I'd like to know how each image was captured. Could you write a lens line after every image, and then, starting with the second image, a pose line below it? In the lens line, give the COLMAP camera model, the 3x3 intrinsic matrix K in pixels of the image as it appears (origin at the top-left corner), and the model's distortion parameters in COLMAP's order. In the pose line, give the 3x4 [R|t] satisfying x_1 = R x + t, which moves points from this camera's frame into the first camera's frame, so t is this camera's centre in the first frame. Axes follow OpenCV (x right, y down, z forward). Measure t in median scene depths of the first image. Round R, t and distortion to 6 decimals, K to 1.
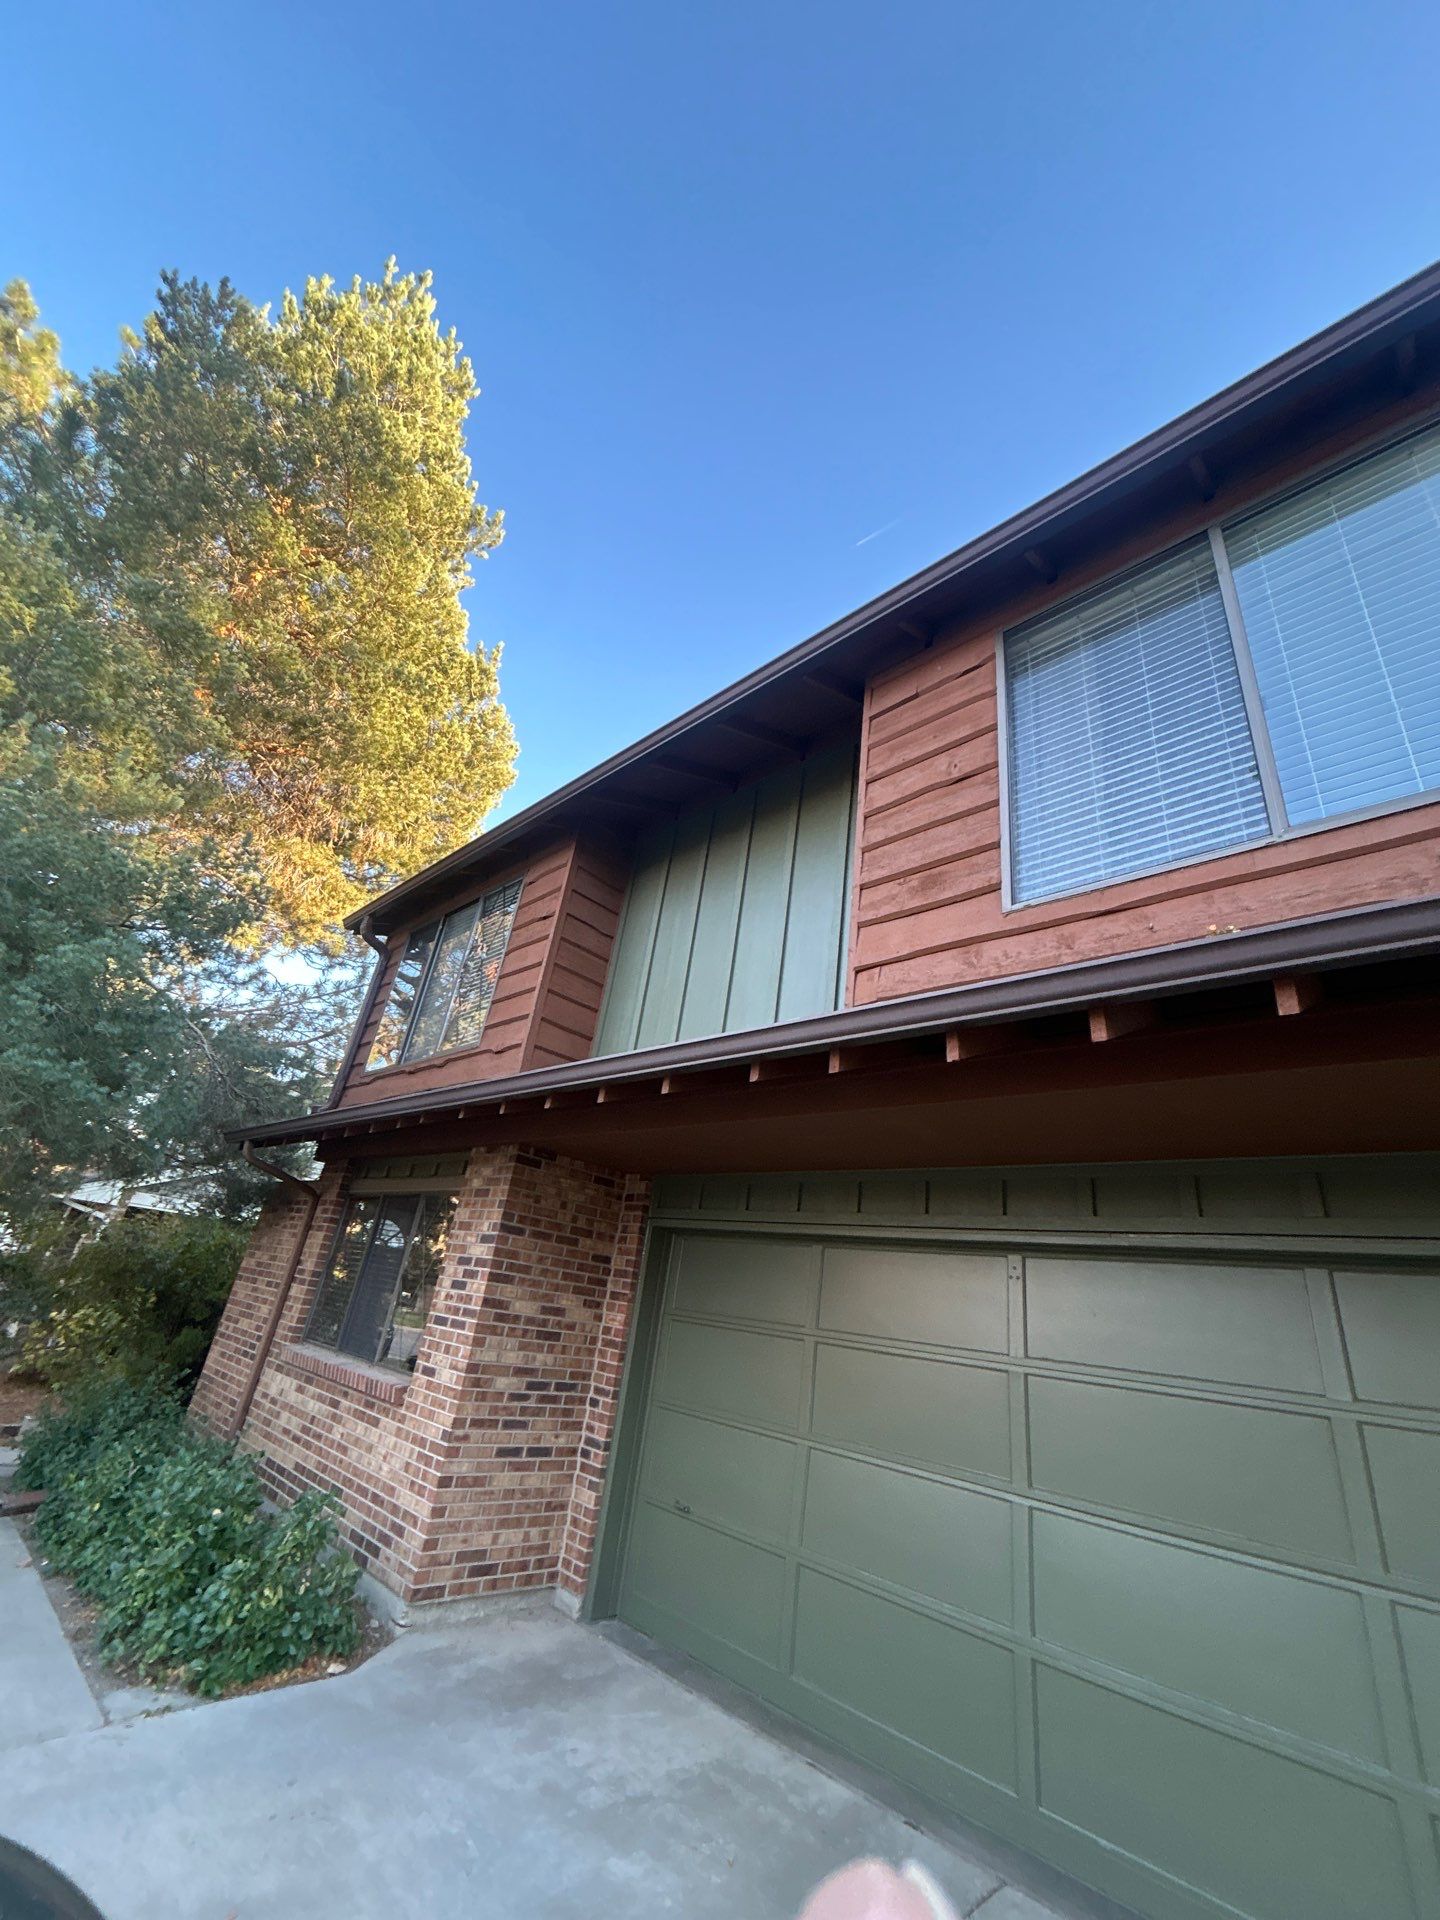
lens RADIAL K [[772.3, 0, 726.8], [0, 772.3, 959.2], [0, 0, 1]] dist [-0.001774, 0.000807]
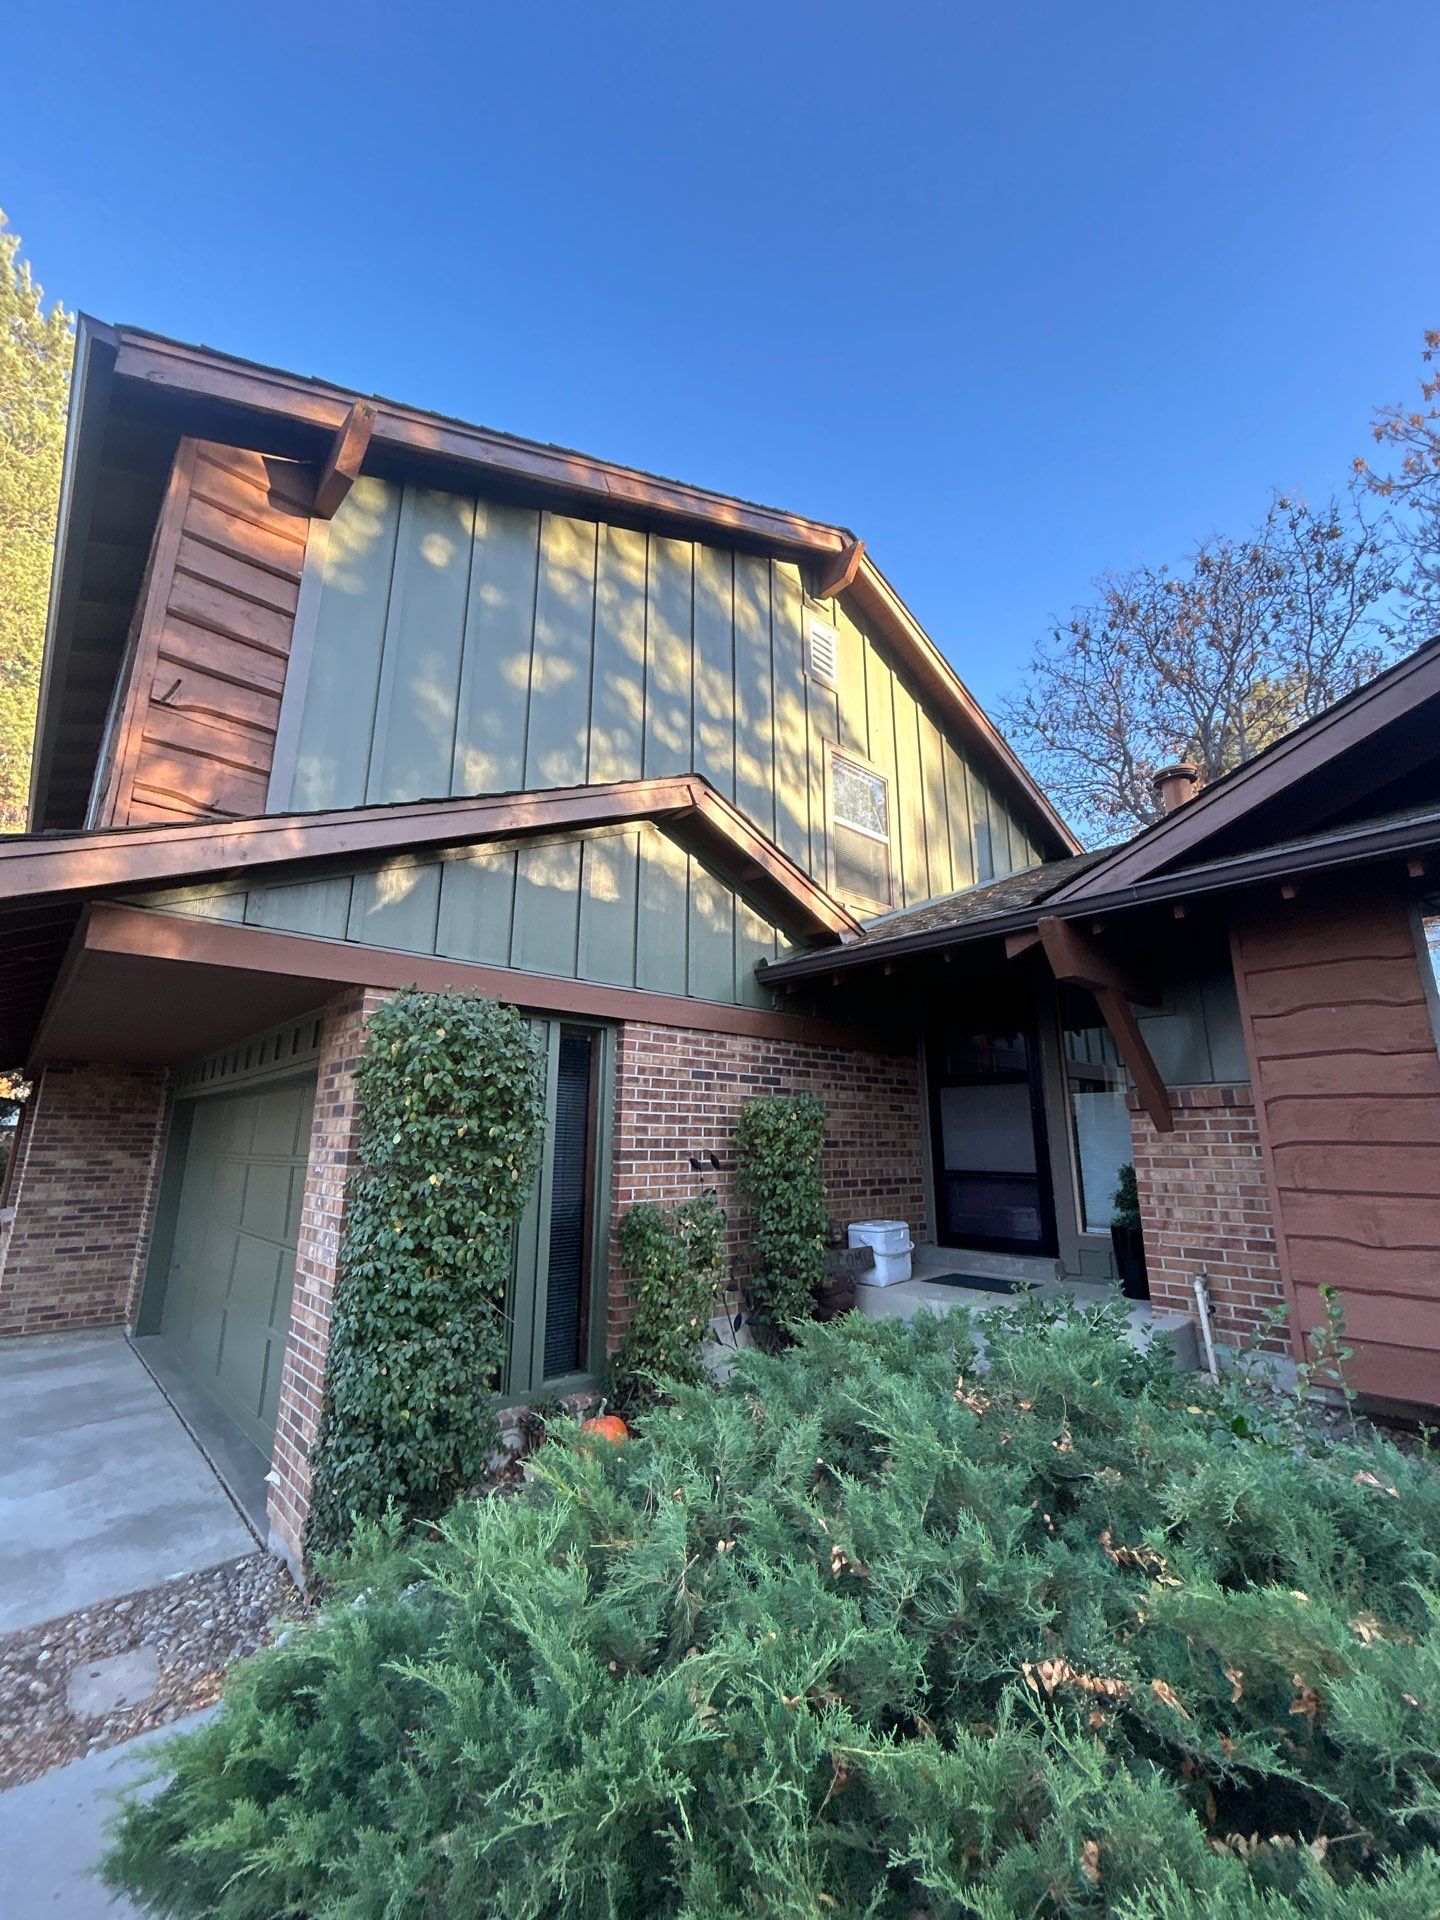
lens RADIAL K [[772.3, 0, 723.1], [0, 772.3, 958.0], [0, 0, 1]] dist [-0.001774, 0.000807]
pose [[0.989107, -0.142120, -0.038338, 1.556899], [0.146879, 0.970086, 0.193286, -0.056535], [0.009721, -0.196812, 0.980393, -0.533802]]
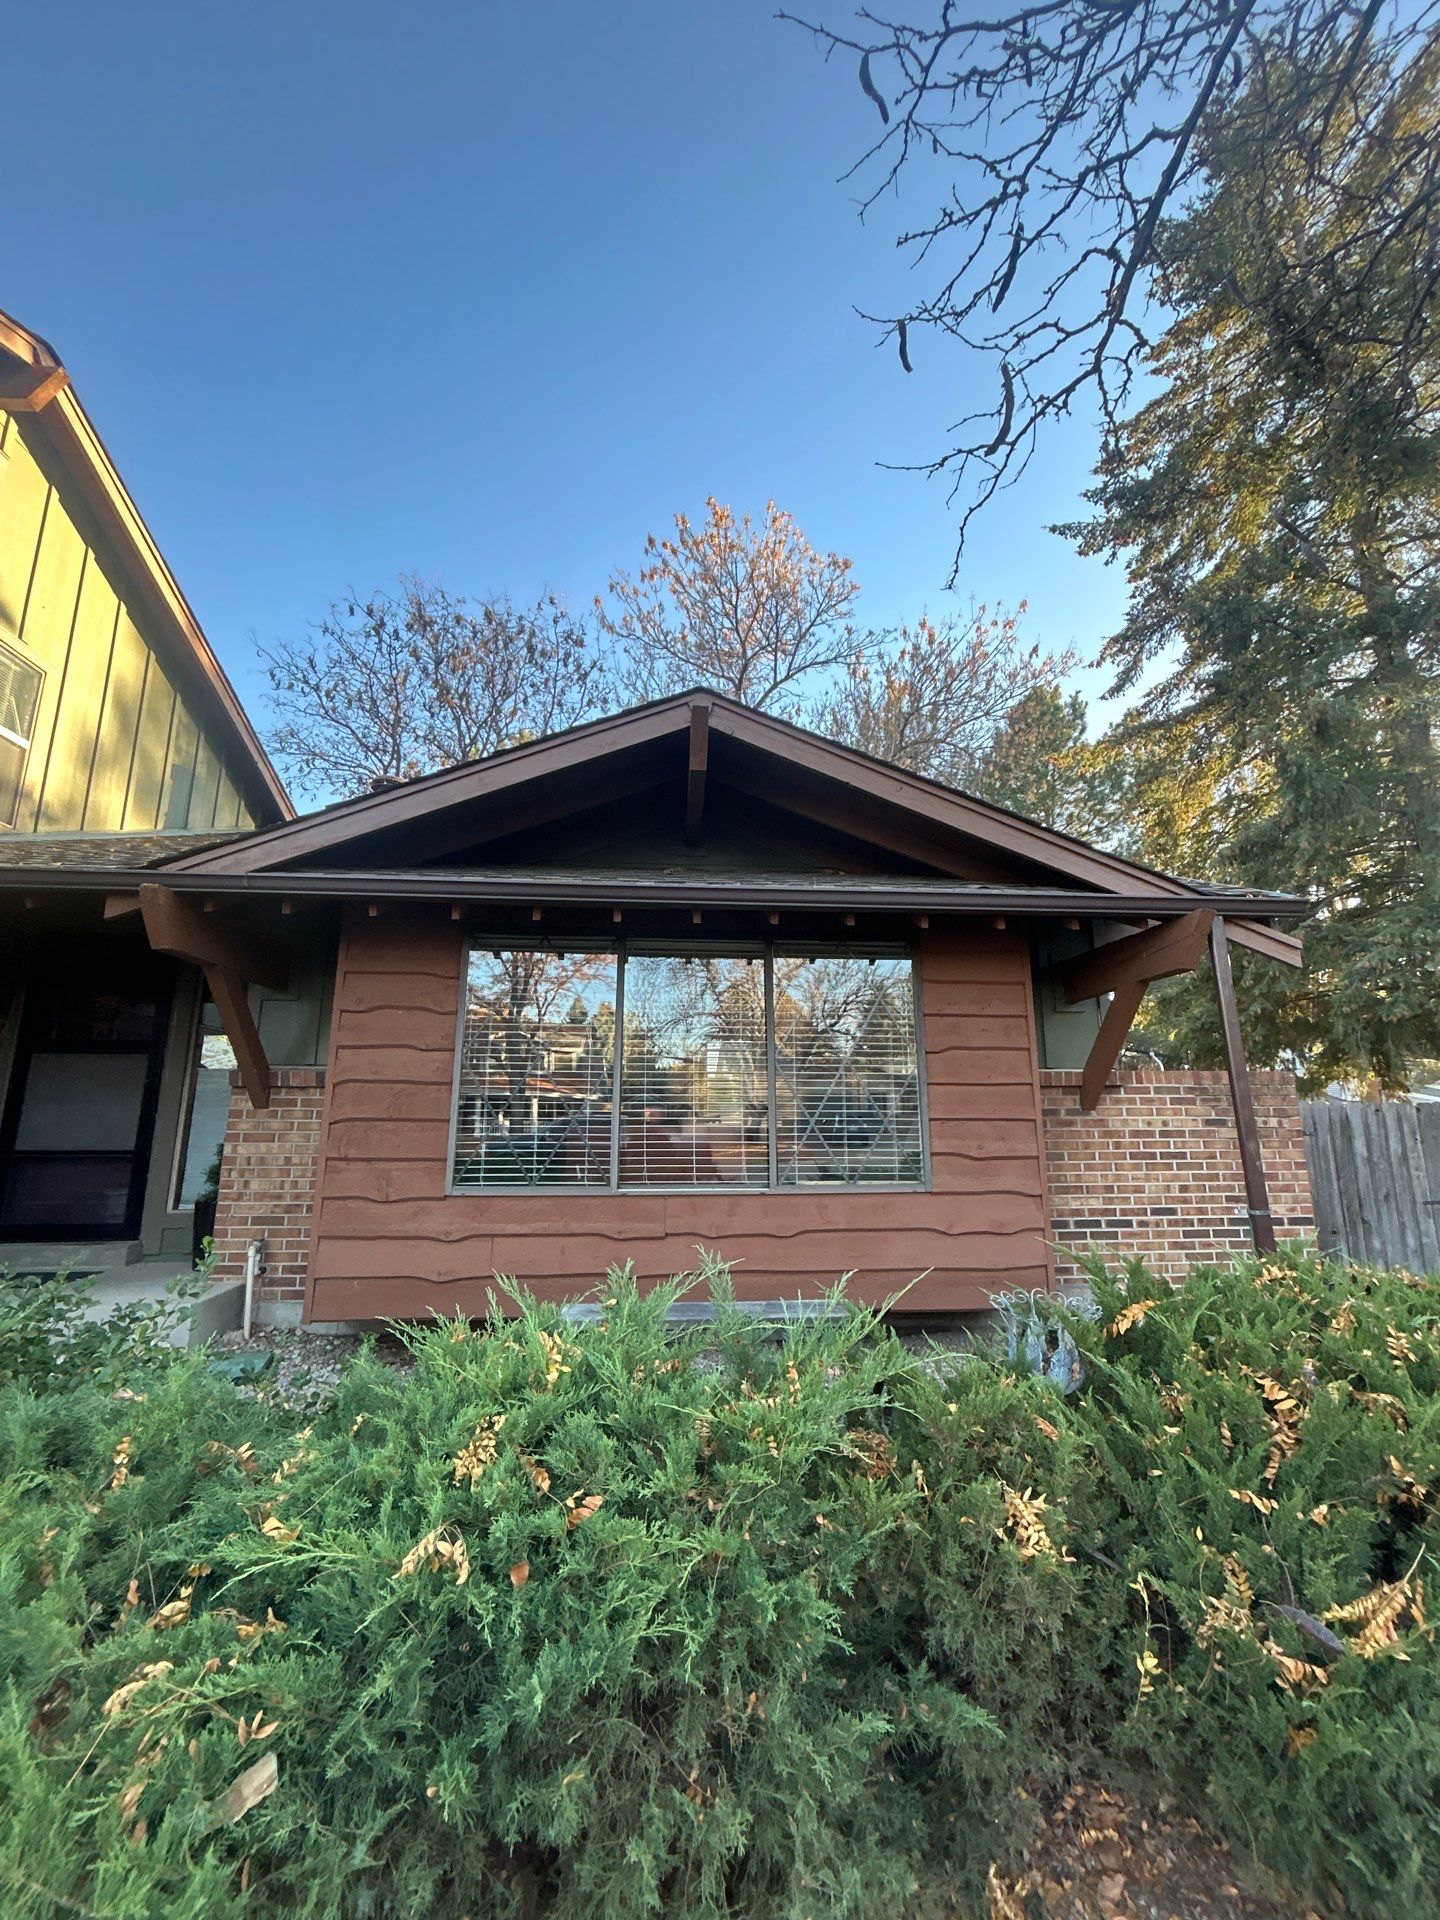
lens RADIAL K [[772.3, 0, 717.4], [0, 772.3, 959.1], [0, 0, 1]] dist [-0.001774, 0.000807]
pose [[0.666124, 0.022381, 0.745505, 1.728363], [-0.235774, 0.954611, 0.182011, -0.113502], [-0.707594, -0.297013, 0.641166, -0.703597]]
